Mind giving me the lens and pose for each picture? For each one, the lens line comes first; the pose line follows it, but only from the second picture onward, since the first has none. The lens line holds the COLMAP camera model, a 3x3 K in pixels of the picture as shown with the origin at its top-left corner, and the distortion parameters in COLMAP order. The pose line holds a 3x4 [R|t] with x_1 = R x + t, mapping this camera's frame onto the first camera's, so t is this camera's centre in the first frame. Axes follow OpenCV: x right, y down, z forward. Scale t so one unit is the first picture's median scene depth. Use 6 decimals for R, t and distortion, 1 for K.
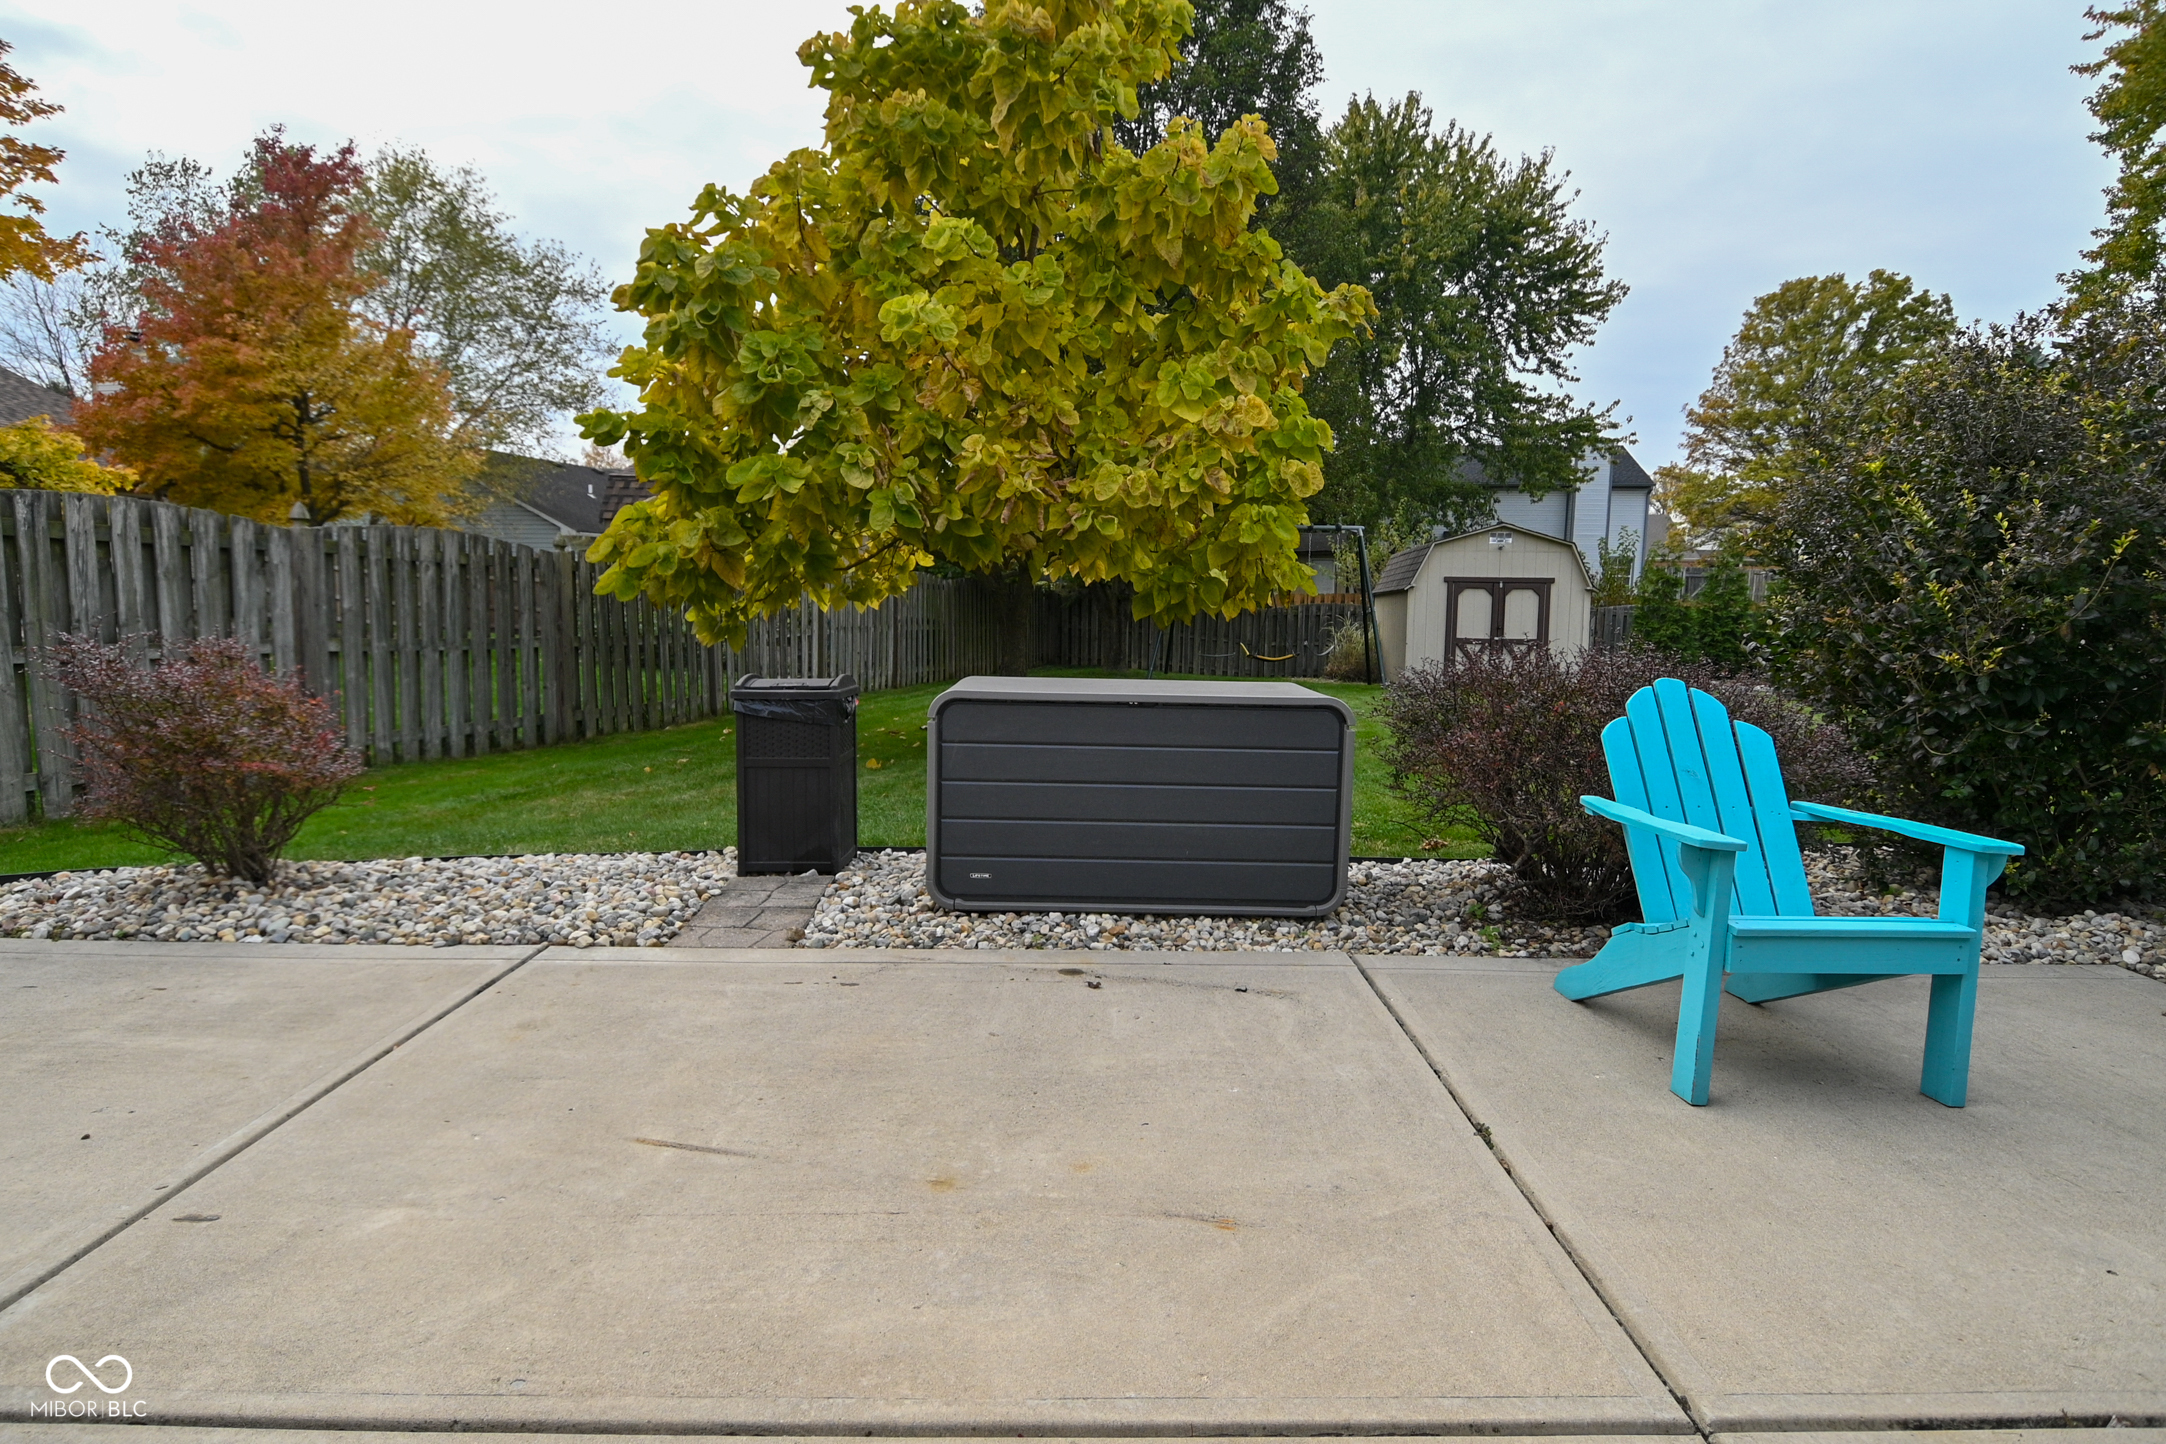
lens RADIAL K [[1140.0, 0, 1091.1], [0, 1140.0, 710.8], [0, 0, 1]] dist [0.009984, -0.020395]
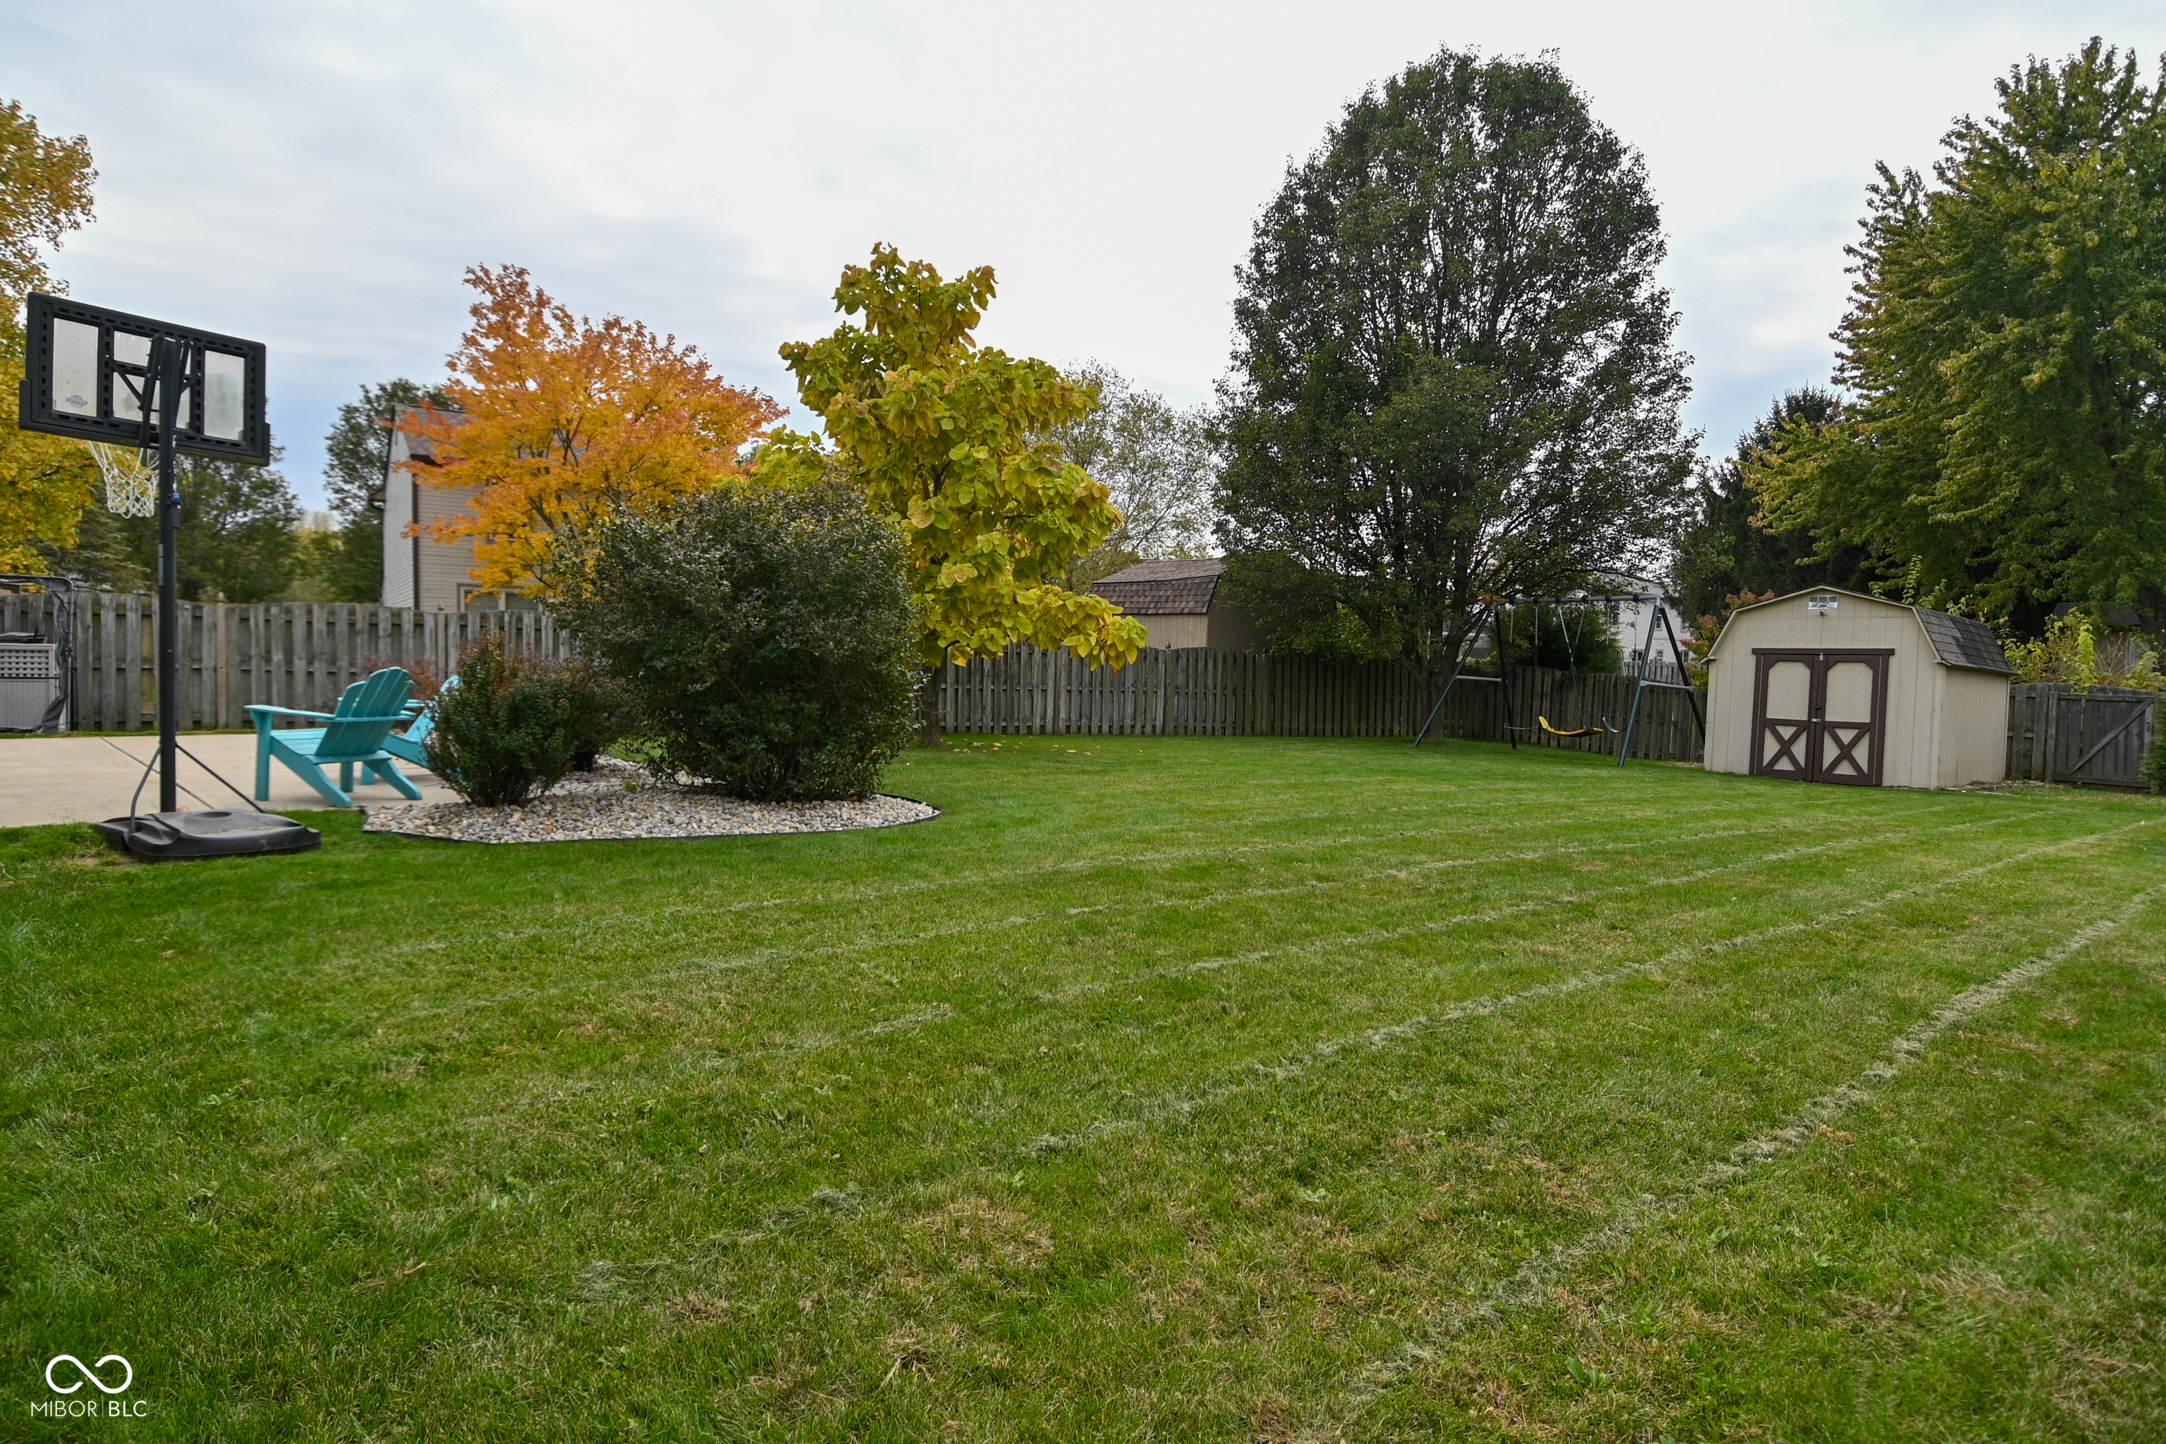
lens RADIAL K [[1140.0, 0, 1081.1], [0, 1140.0, 717.4], [0, 0, 1]] dist [0.009984, -0.020395]
pose [[0.694372, 0.032255, -0.718893, 0.642087], [-0.087258, 0.995397, -0.039621, 0.016718], [0.714307, 0.090241, 0.693990, 0.028539]]
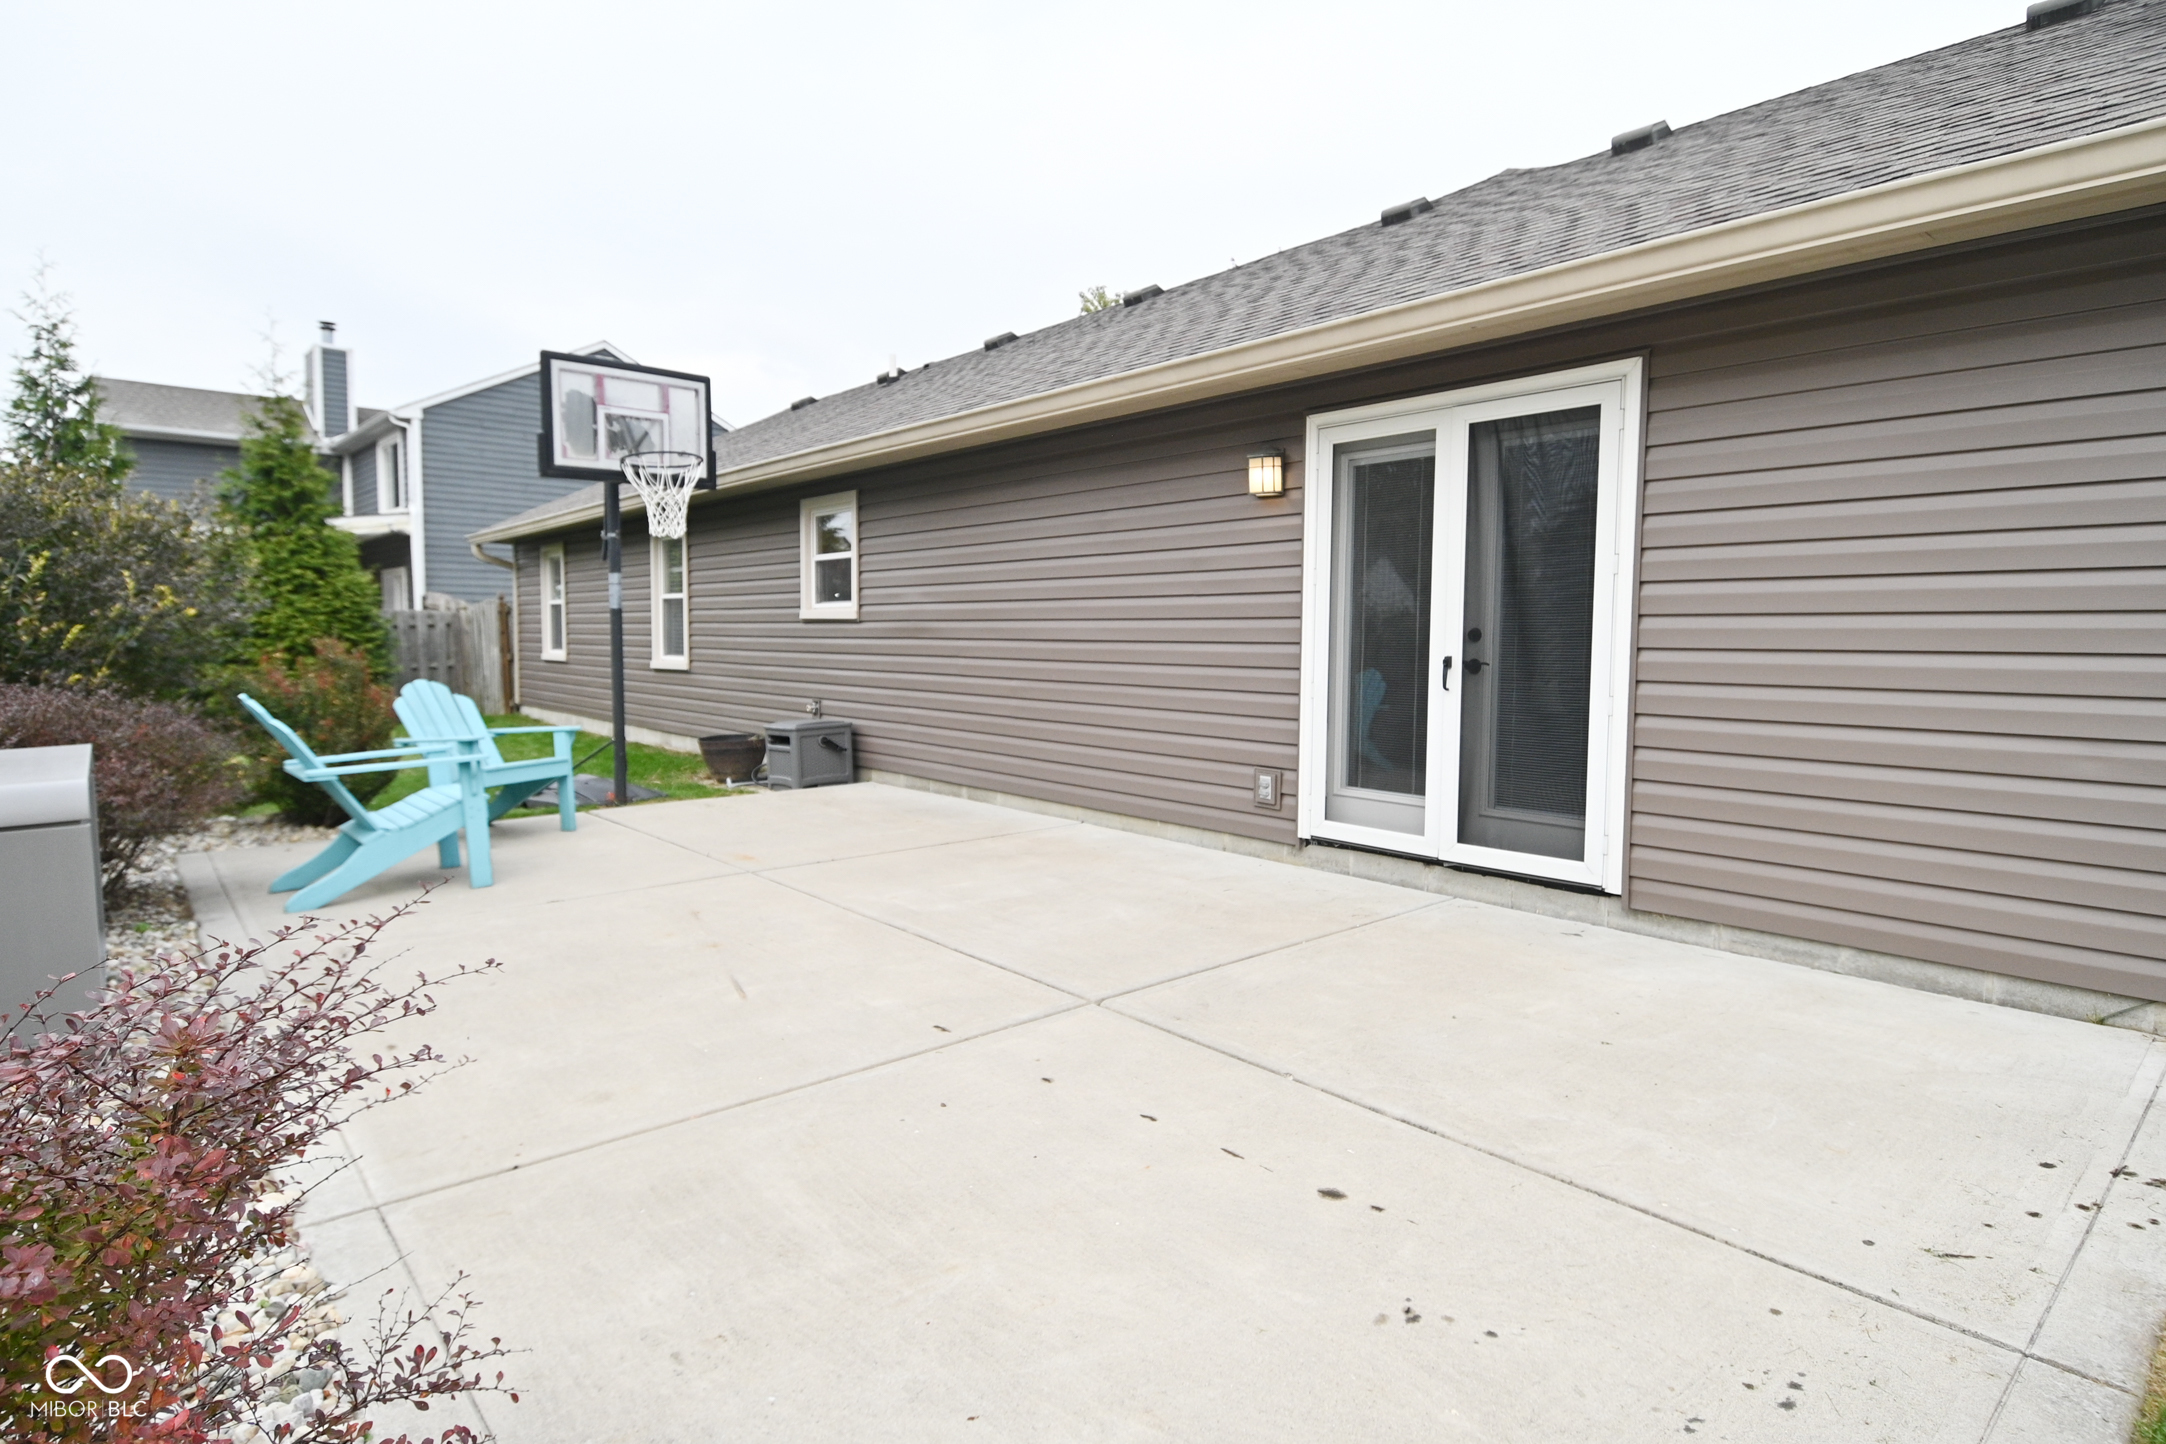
lens RADIAL K [[1140.0, 0, 1105.7], [0, 1140.0, 709.2], [0, 0, 1]] dist [0.009984, -0.020395]
pose [[-0.656809, -0.069605, 0.750838, -0.236590], [0.067135, 0.986379, 0.150168, -0.027556], [-0.751063, 0.149039, -0.643189, 0.198717]]
